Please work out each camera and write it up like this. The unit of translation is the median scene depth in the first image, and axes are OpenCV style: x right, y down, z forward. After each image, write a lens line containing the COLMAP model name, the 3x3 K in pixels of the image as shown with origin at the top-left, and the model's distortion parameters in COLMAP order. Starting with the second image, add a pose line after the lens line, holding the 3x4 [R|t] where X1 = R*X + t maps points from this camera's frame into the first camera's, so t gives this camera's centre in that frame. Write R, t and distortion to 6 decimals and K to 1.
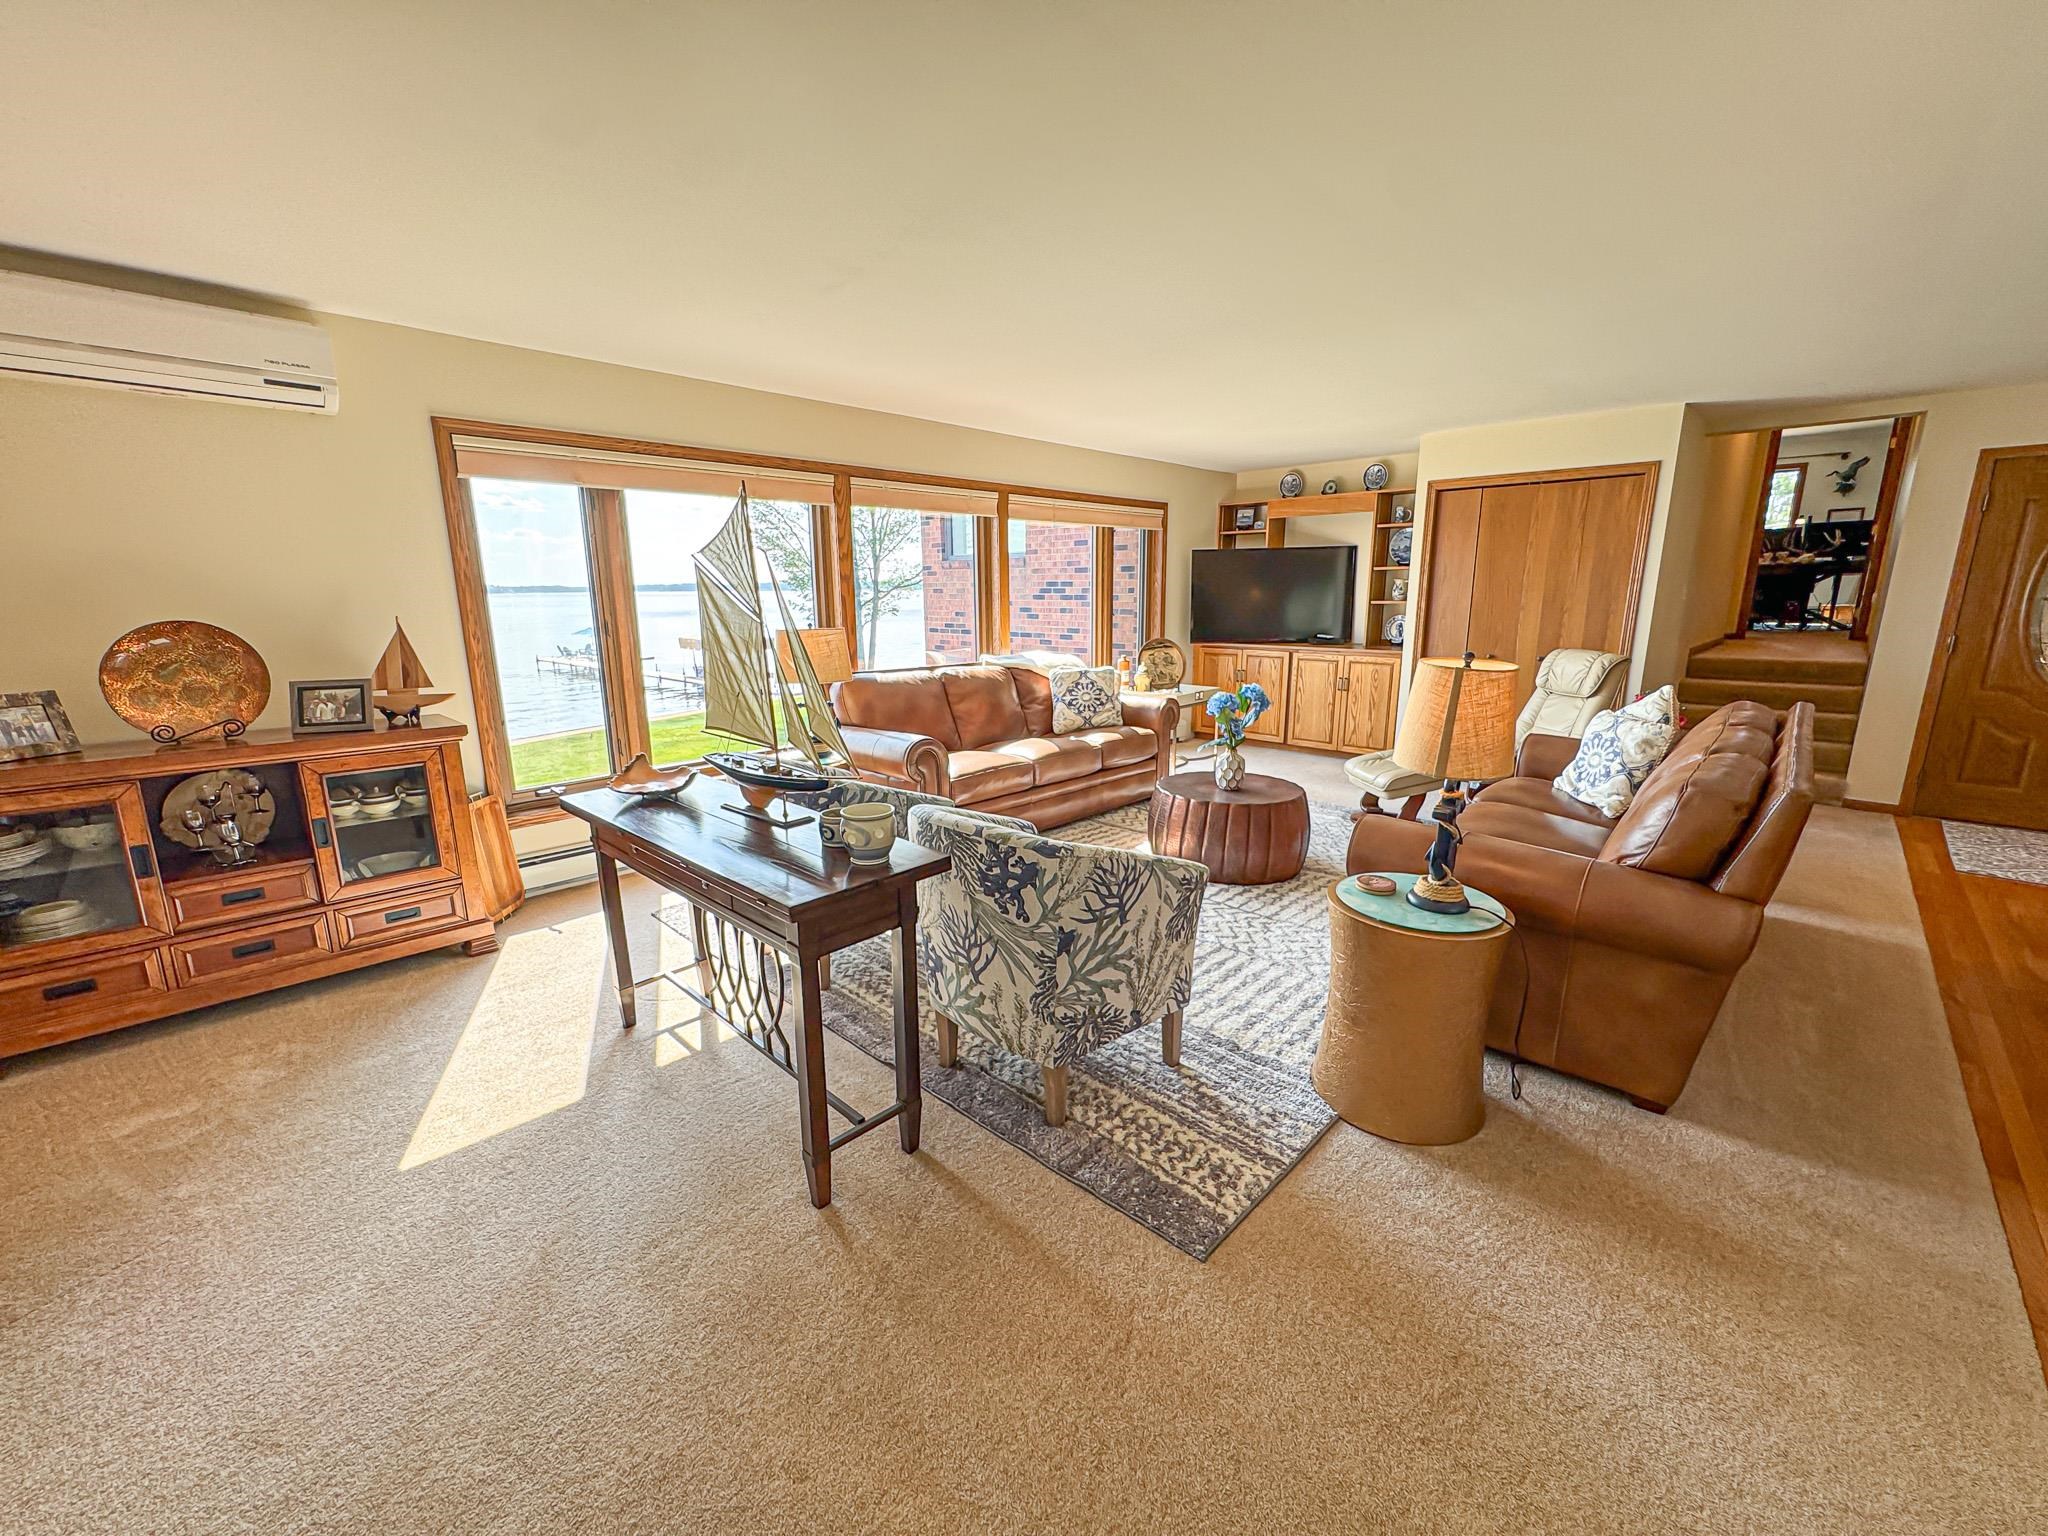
lens RADIAL K [[815.0, 0, 1031.6], [0, 815.0, 767.7], [0, 0, 1]] dist [-0.004464, 0.000196]
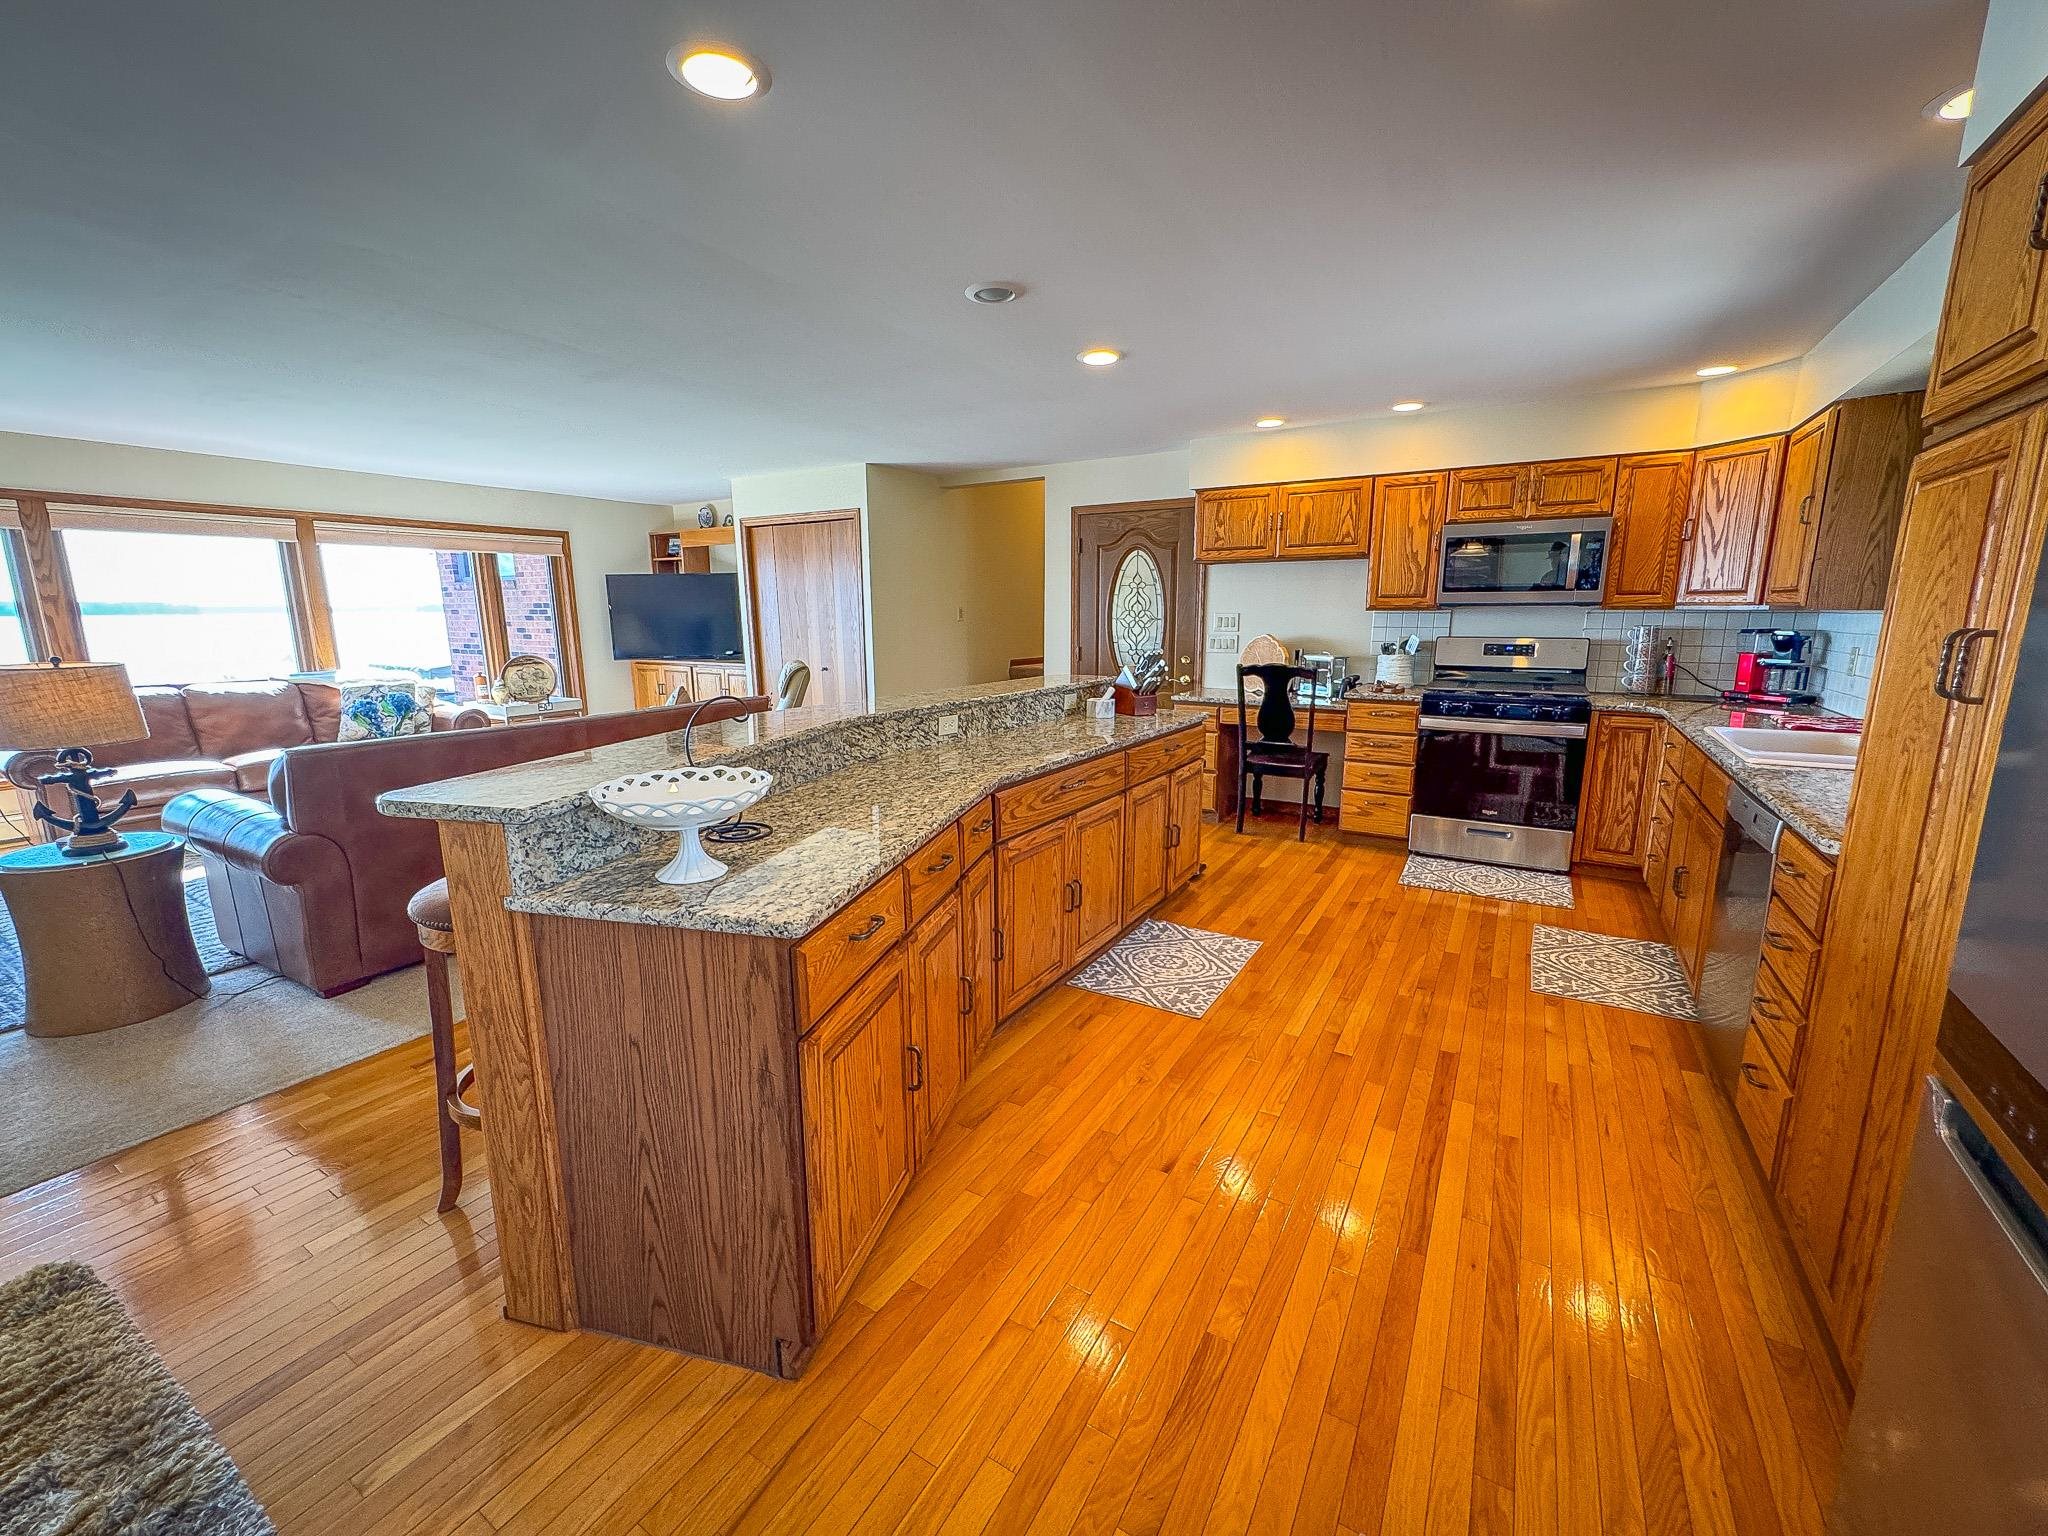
lens RADIAL K [[815.0, 0, 1025.8], [0, 815.0, 771.3], [0, 0, 1]] dist [-0.004464, 0.000196]
pose [[0.975625, -0.038521, 0.216037, 0.511441], [0.043111, 0.998933, -0.016571, 0.038663], [-0.215168, 0.025480, 0.976245, -0.181743]]
